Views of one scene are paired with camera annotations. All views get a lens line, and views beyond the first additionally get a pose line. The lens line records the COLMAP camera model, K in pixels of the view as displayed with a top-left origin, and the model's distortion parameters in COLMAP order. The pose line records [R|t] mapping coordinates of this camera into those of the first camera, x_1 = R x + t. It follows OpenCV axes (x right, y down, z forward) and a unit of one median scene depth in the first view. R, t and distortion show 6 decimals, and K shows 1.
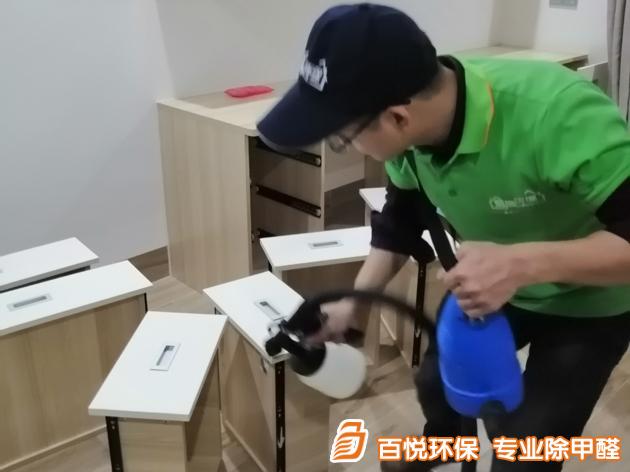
lens RADIAL K [[698.1, 0, 316.6], [0, 698.1, 236.0], [0, 0, 1]] dist [-0.053938, 0.000000]
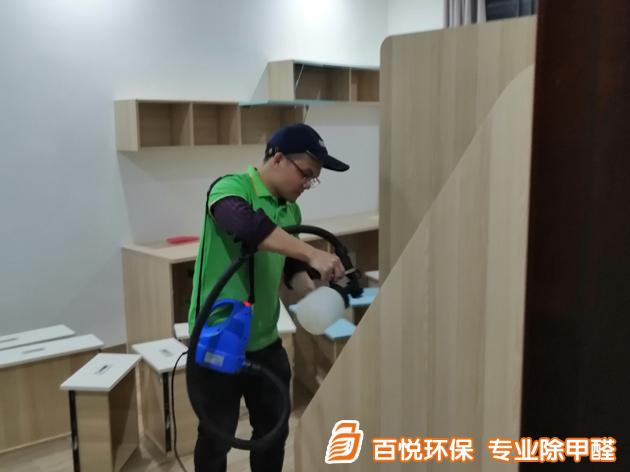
lens RADIAL K [[698.1, 0, 314.1], [0, 698.1, 235.5], [0, 0, 1]] dist [-0.053938, 0.000000]
pose [[0.999896, -0.013500, -0.005112, 0.294532], [0.011993, 0.973961, -0.226399, 0.198817], [0.008036, 0.226314, 0.974021, -0.732334]]
